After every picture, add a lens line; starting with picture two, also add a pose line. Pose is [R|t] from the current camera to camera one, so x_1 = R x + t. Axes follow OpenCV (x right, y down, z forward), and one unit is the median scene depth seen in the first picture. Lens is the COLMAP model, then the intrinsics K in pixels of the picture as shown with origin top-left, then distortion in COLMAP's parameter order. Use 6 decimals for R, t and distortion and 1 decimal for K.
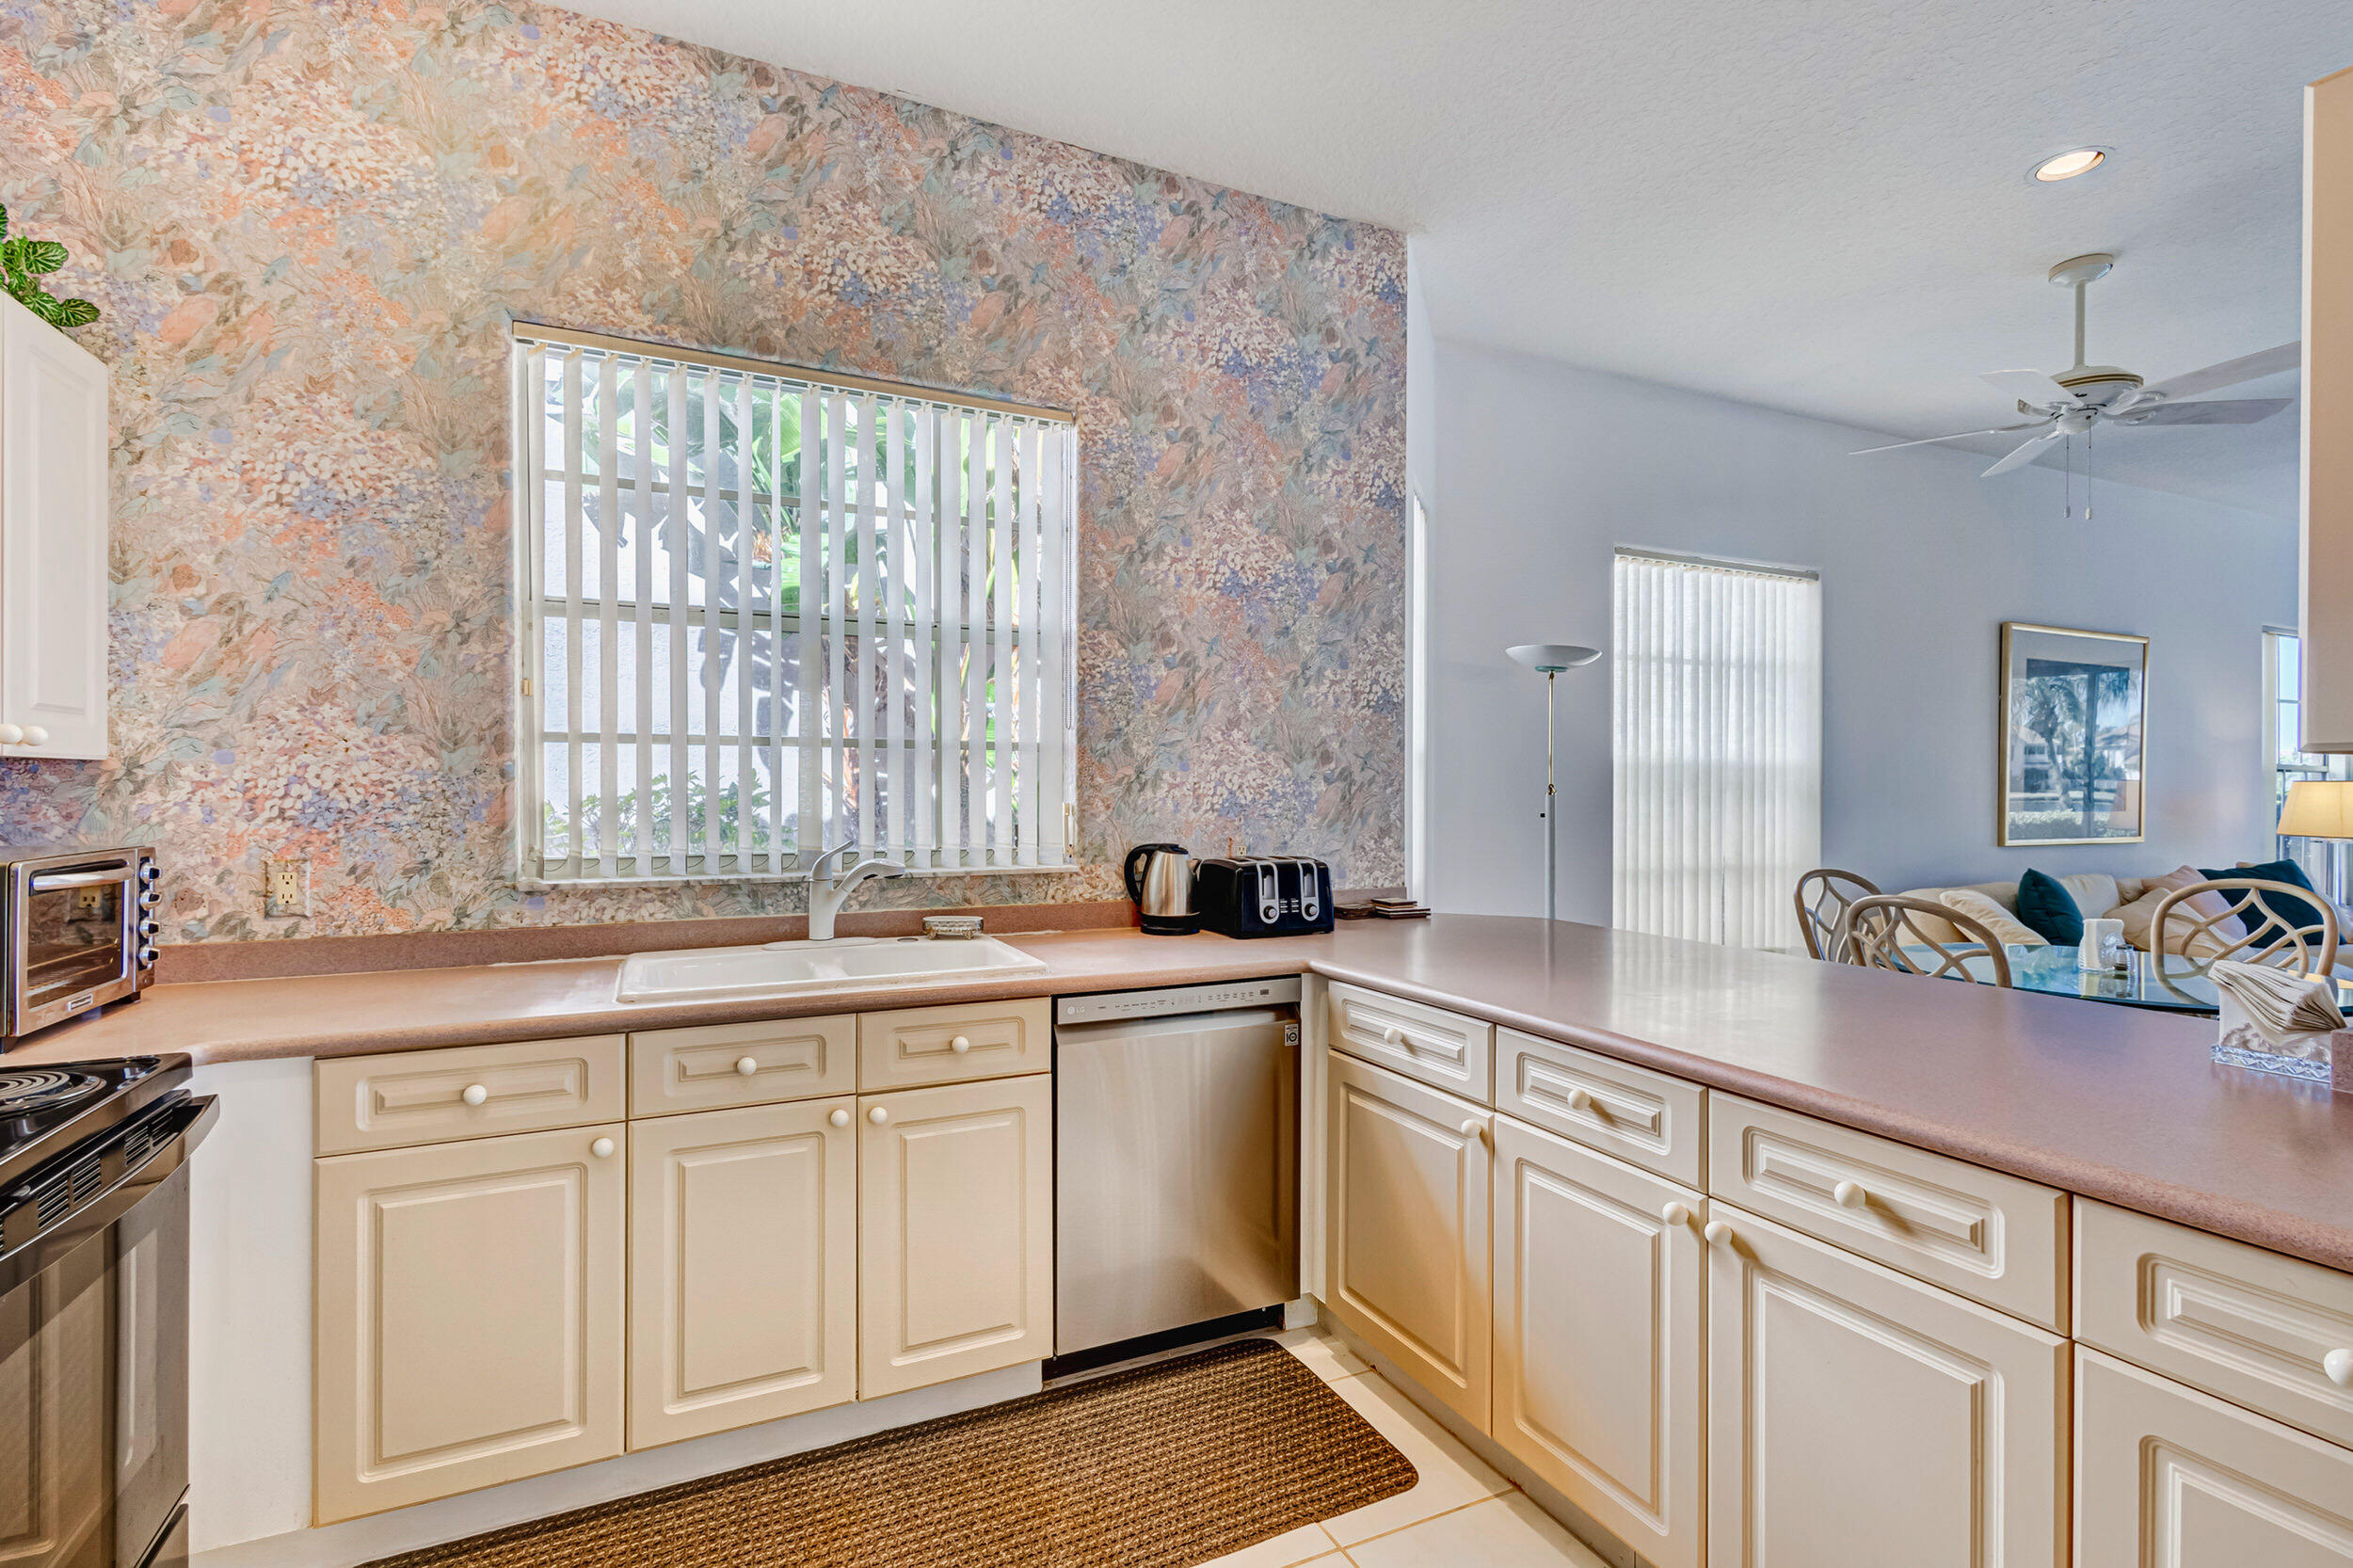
lens RADIAL K [[1084.2, 0, 1185.6], [0, 1084.2, 796.8], [0, 0, 1]] dist [0.012183, -0.000372]
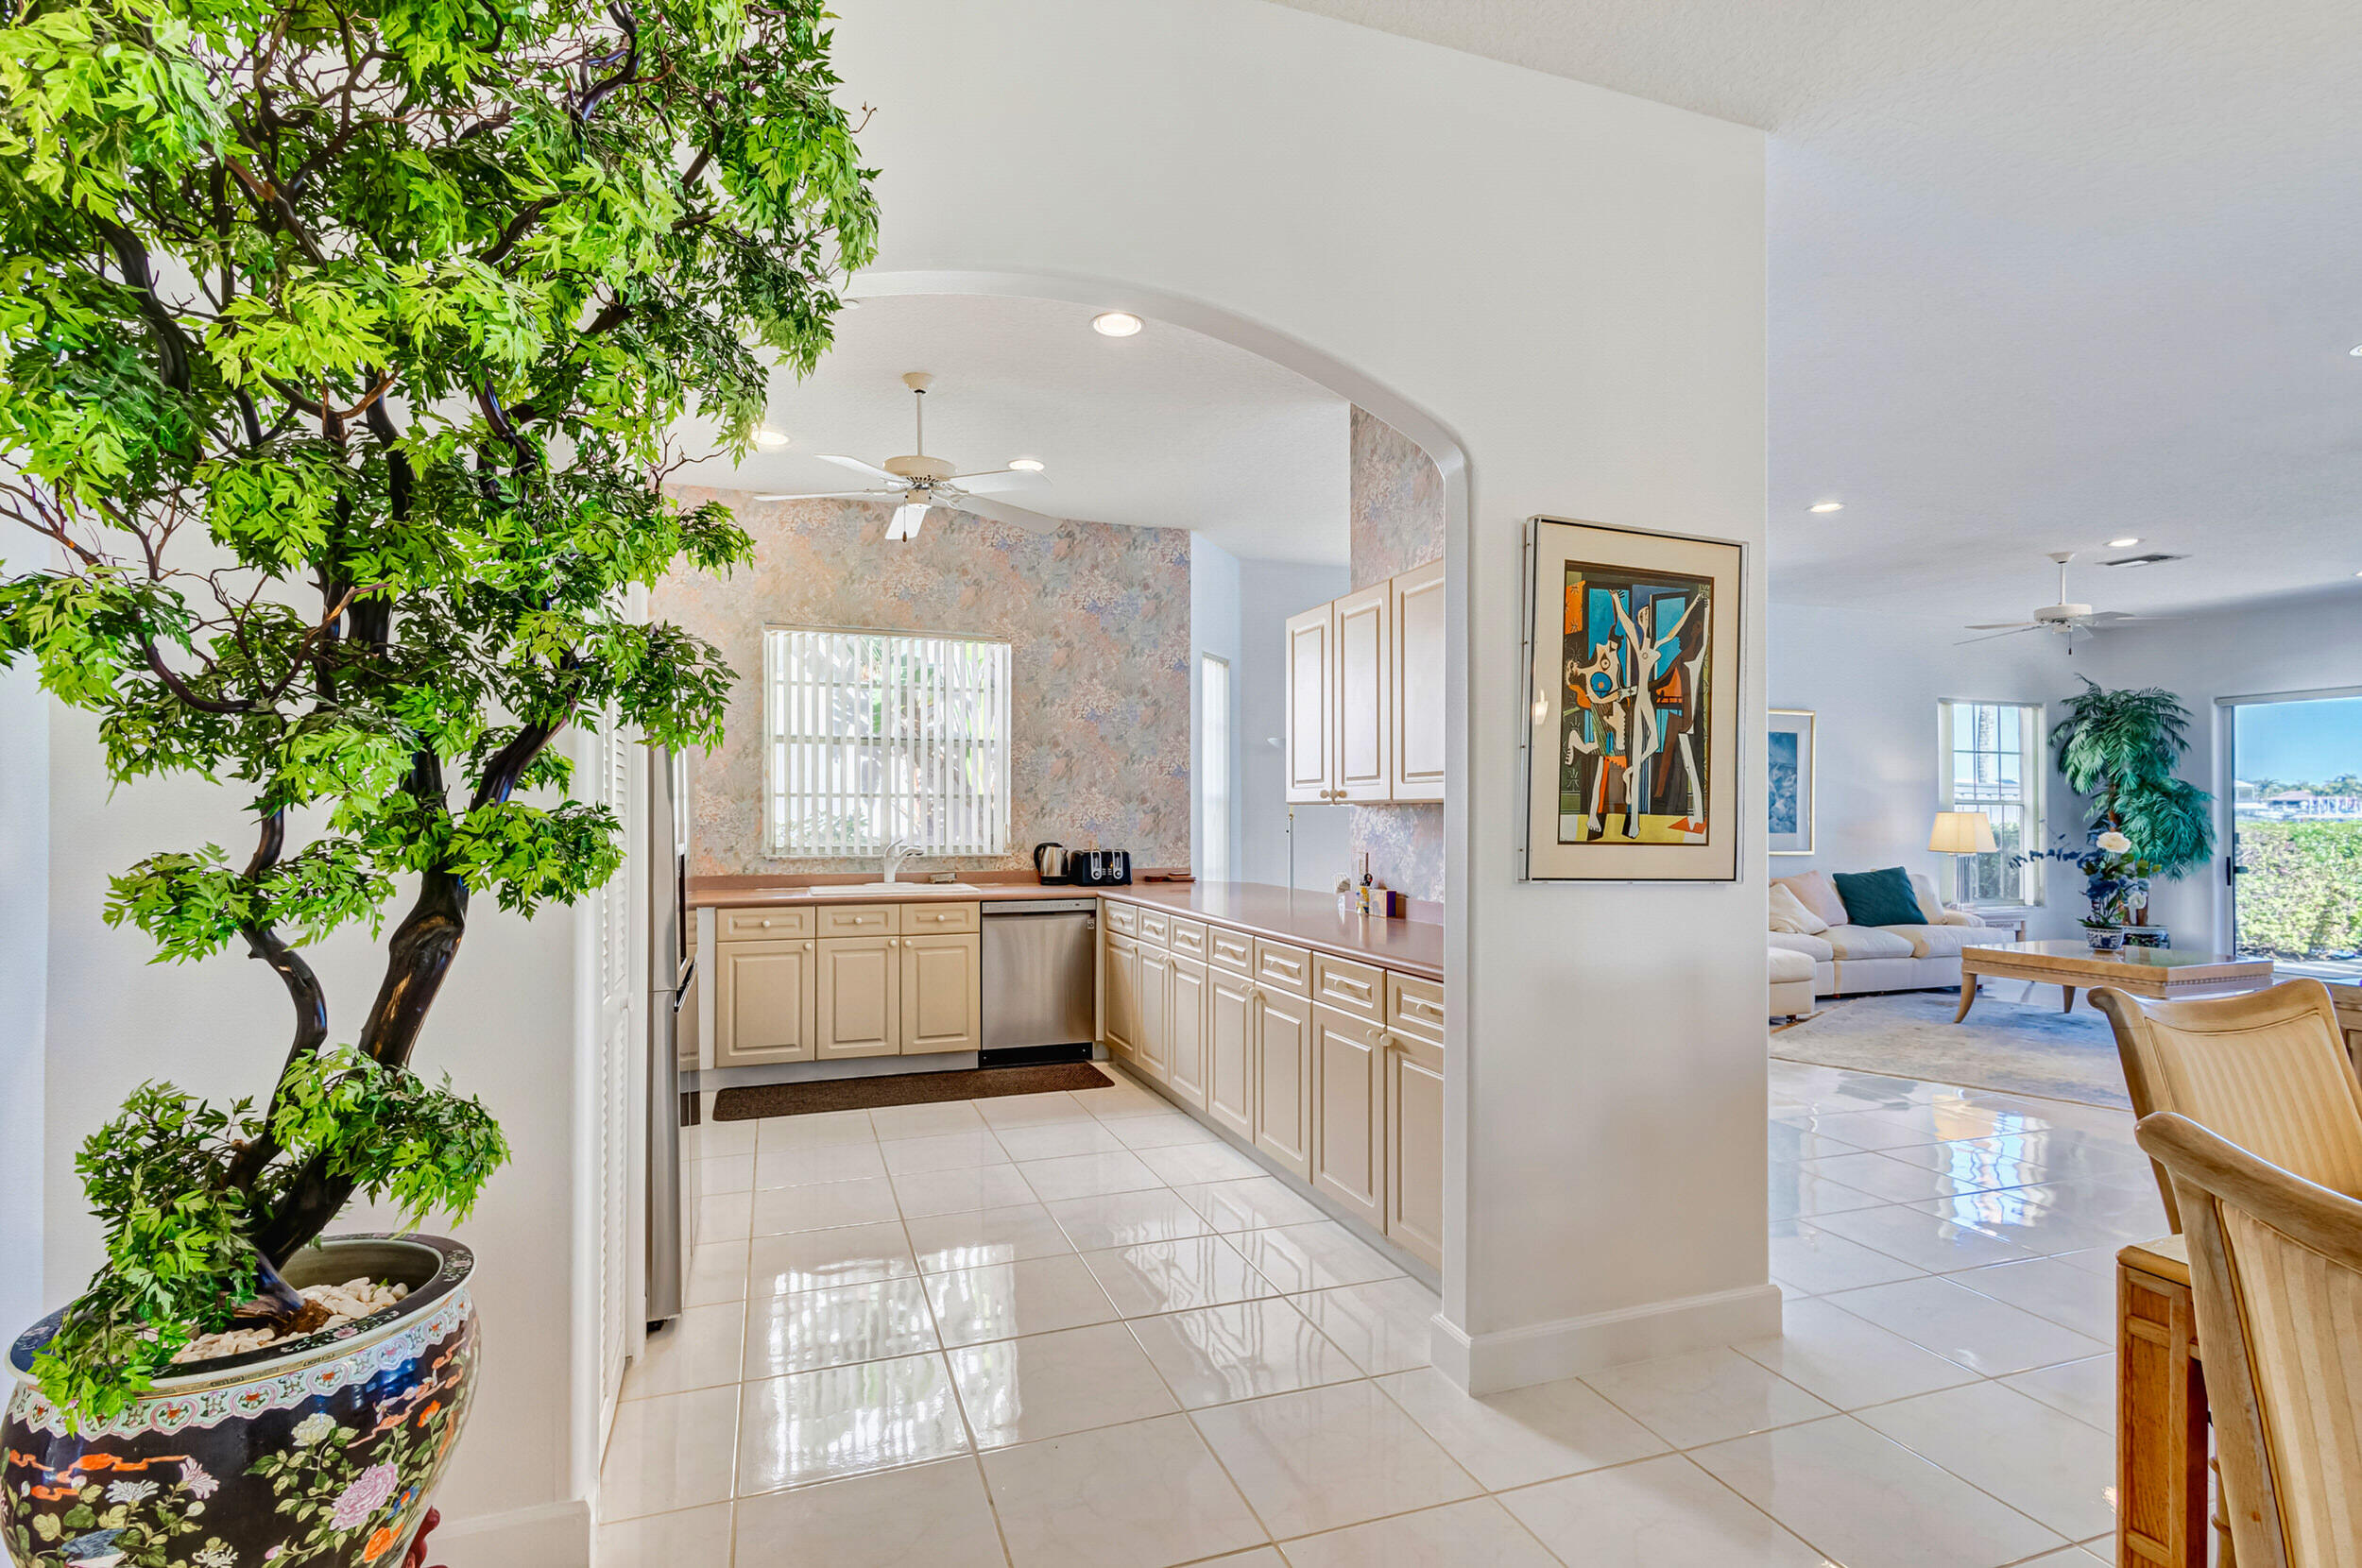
lens RADIAL K [[1087.8, 0, 1175.8], [0, 1087.8, 784.2], [0, 0, 1]] dist [0.013333, -0.001825]
pose [[0.995342, -0.004699, -0.096290, 0.467797], [0.000958, 0.999244, -0.038861, 0.013054], [0.096400, 0.038588, 0.994594, -1.180728]]
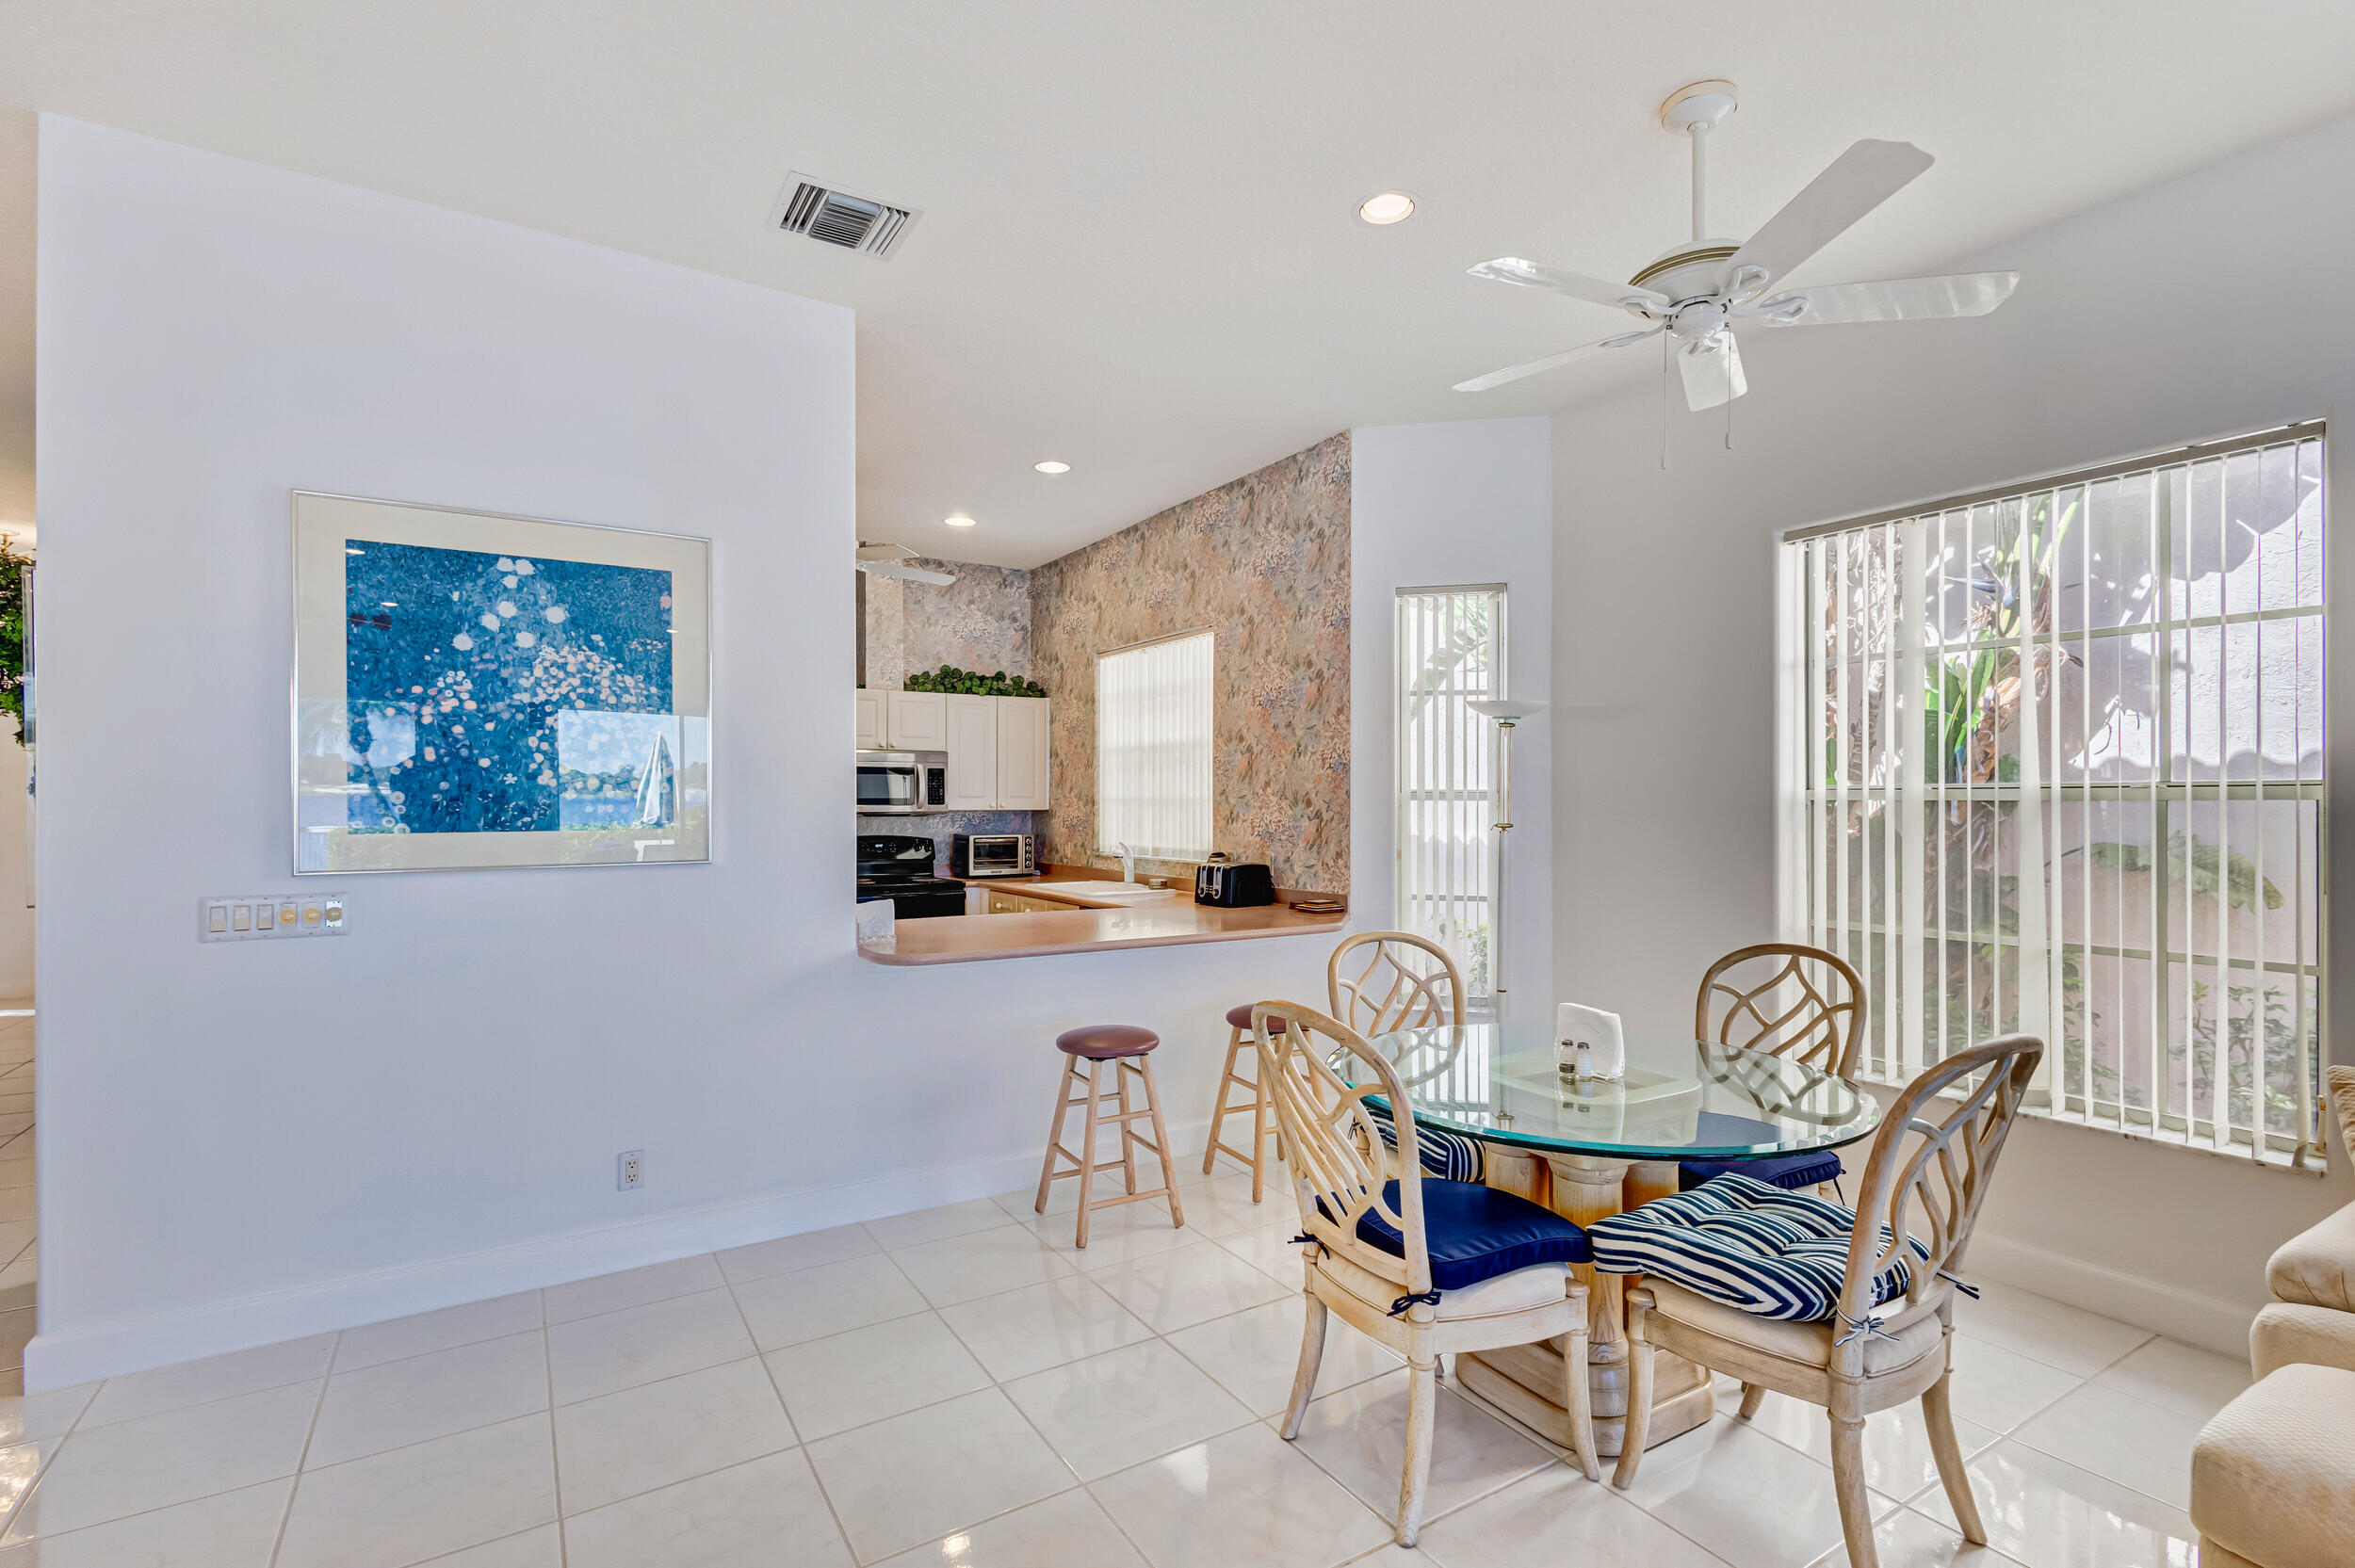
lens RADIAL K [[1085.0, 0, 1186.6], [0, 1085.0, 796.8], [0, 0, 1]] dist [0.012183, -0.000372]
pose [[0.131050, -0.010654, -0.991319, 2.009138], [-0.009697, 0.999881, -0.012028, -0.031244], [0.991328, 0.011189, 0.130931, 0.787943]]
